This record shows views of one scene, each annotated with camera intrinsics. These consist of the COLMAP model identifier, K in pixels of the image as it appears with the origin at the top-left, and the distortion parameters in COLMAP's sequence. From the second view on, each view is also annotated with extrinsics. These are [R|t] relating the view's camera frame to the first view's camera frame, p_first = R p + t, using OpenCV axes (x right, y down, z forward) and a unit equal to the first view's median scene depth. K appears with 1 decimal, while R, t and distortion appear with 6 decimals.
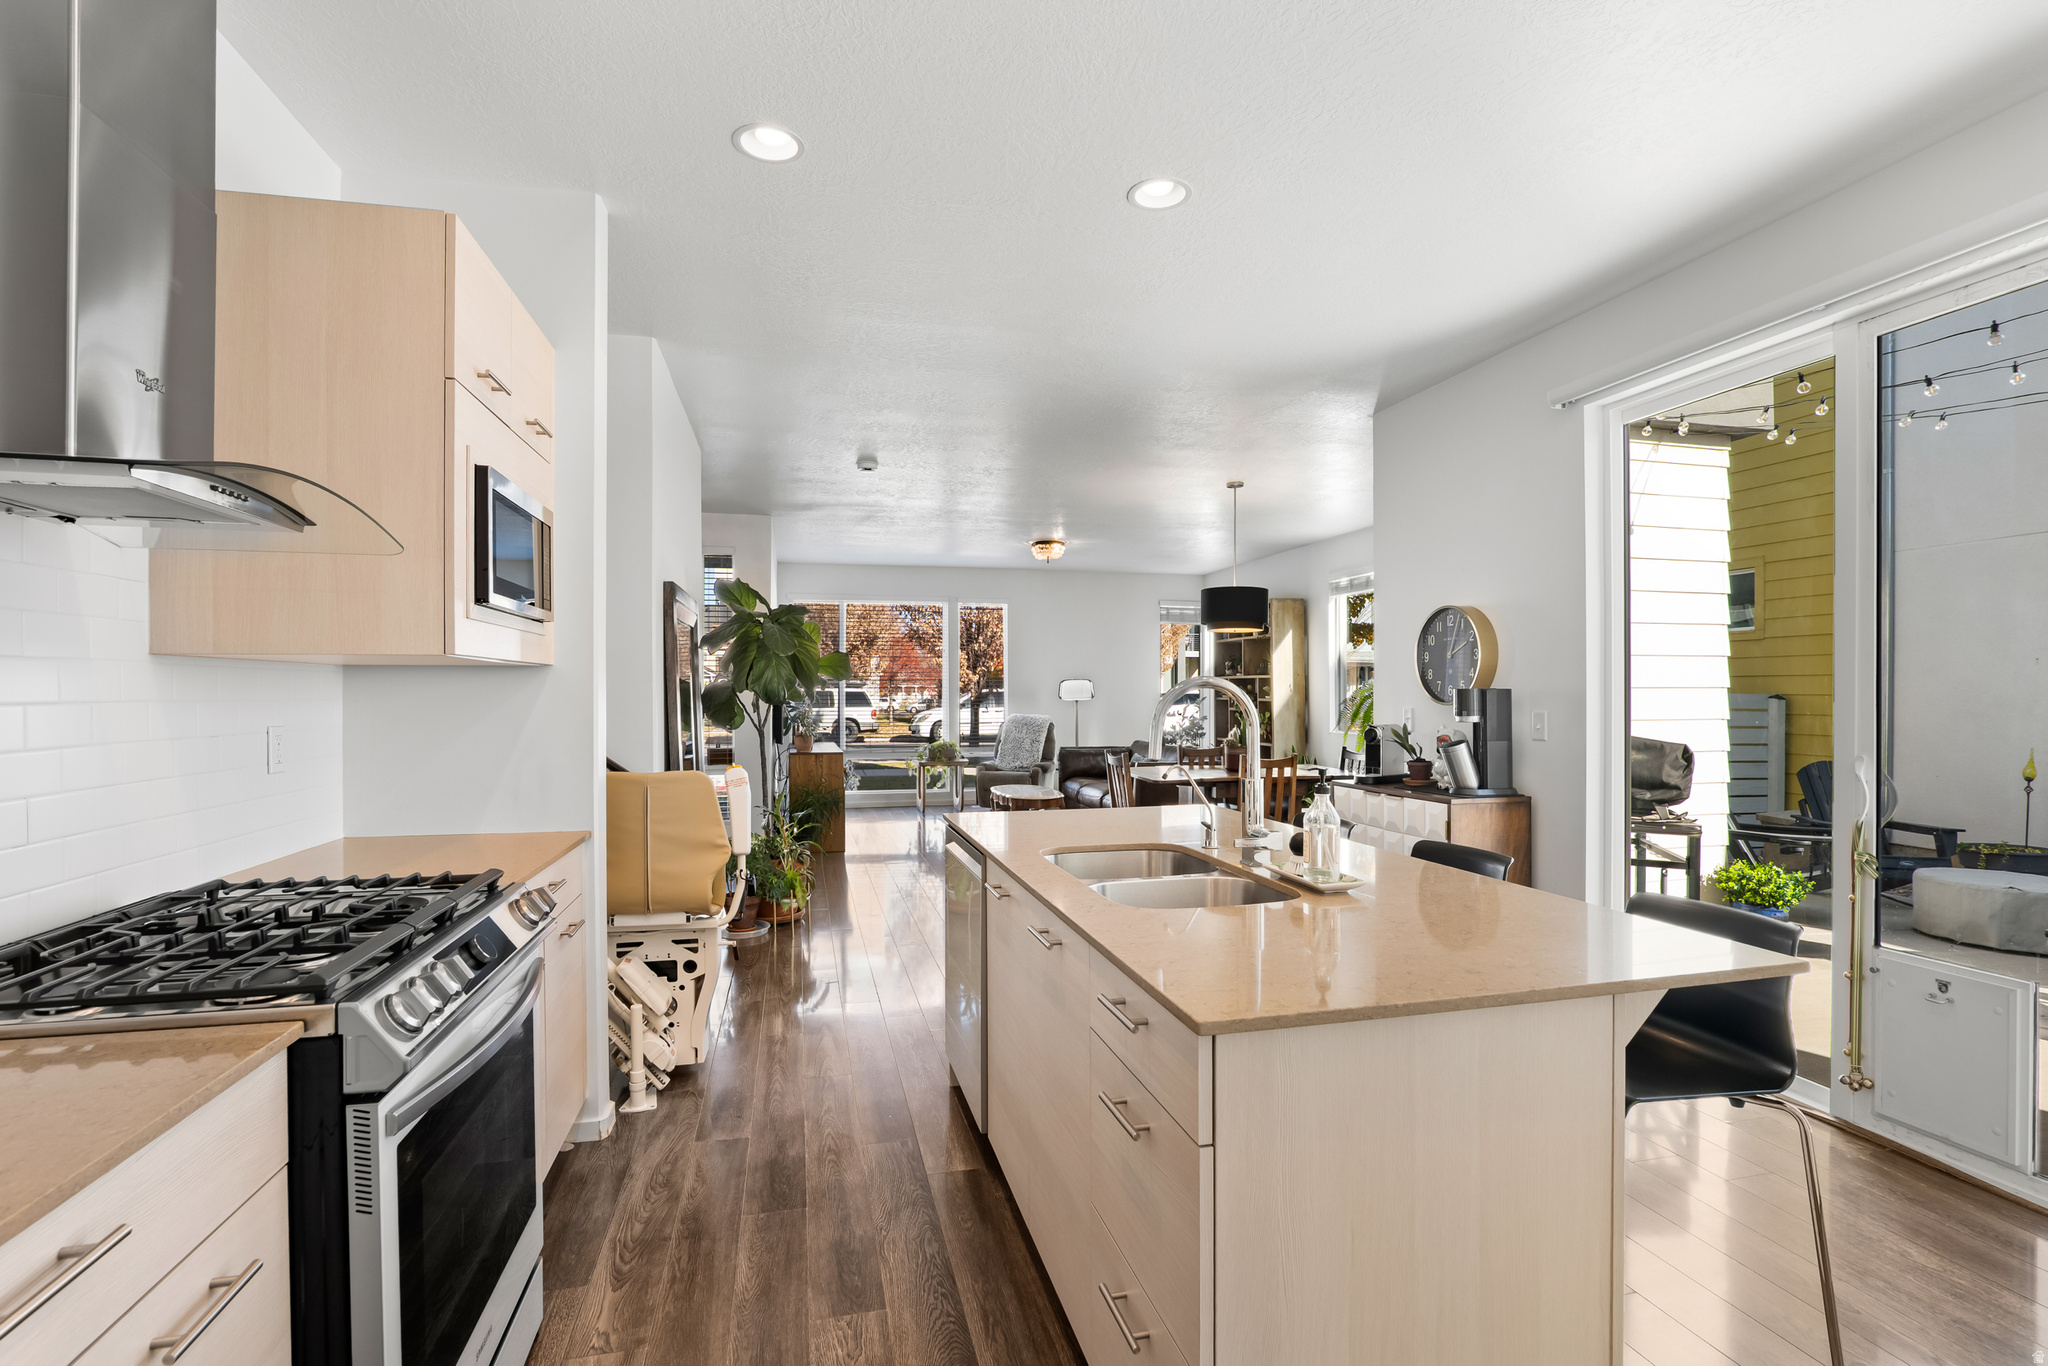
lens RADIAL K [[951.7, 0, 1022.1], [0, 951.7, 671.2], [0, 0, 1]] dist [-0.022685, 0.002192]
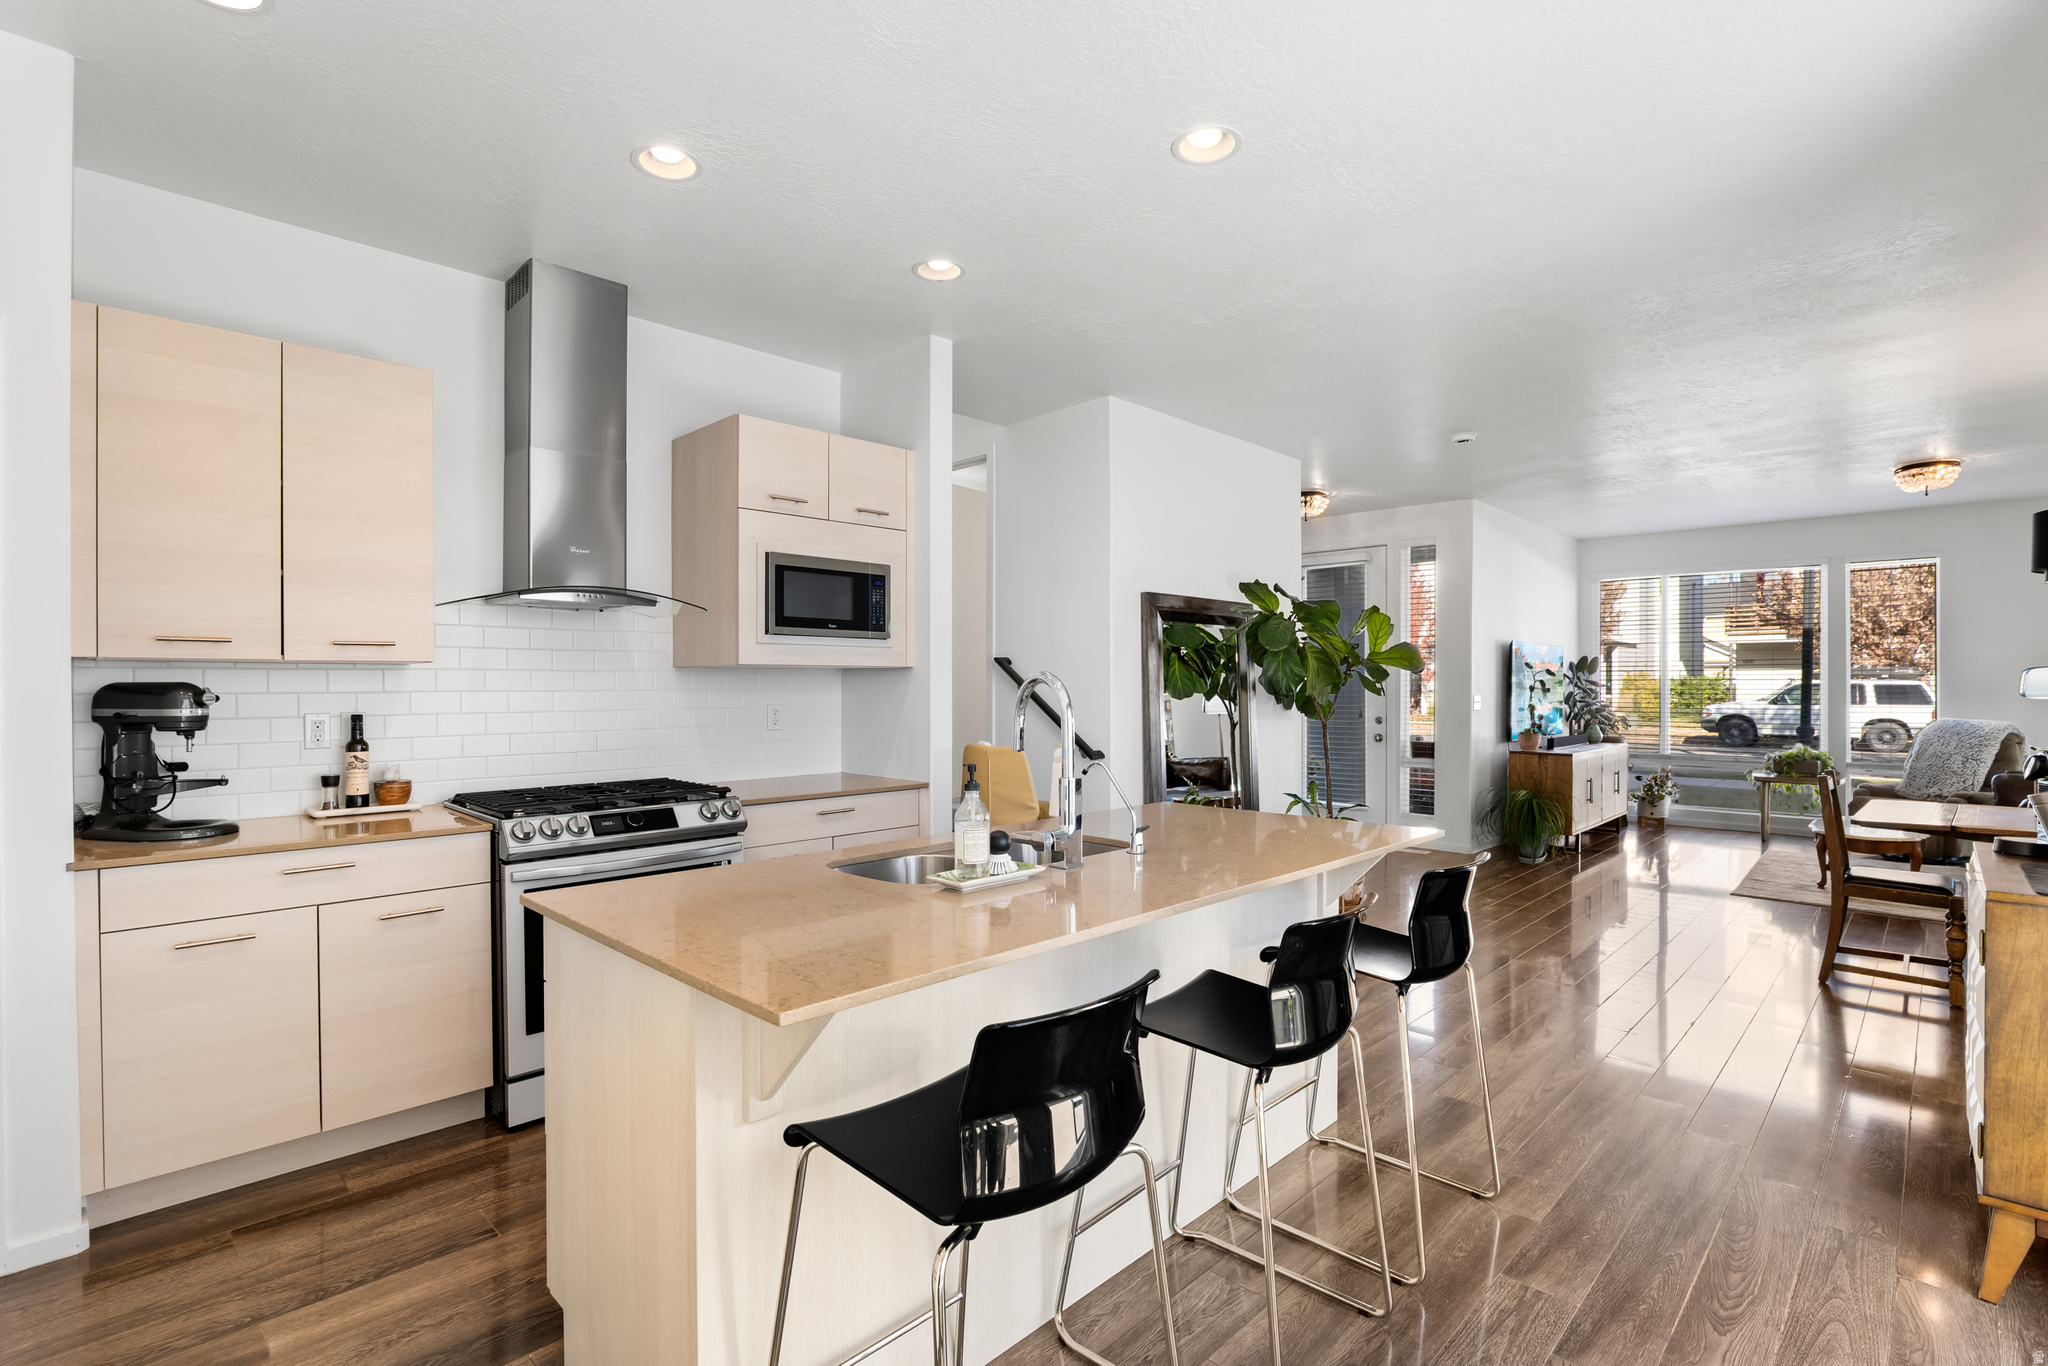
lens RADIAL K [[951.7, 0, 1036.4], [0, 951.7, 688.5], [0, 0, 1]] dist [-0.022685, 0.002192]
pose [[0.538341, 0.006691, -0.842701, 0.209551], [0.016033, 0.999706, 0.018179, 0.000925], [0.842575, -0.023298, 0.538076, 0.091523]]
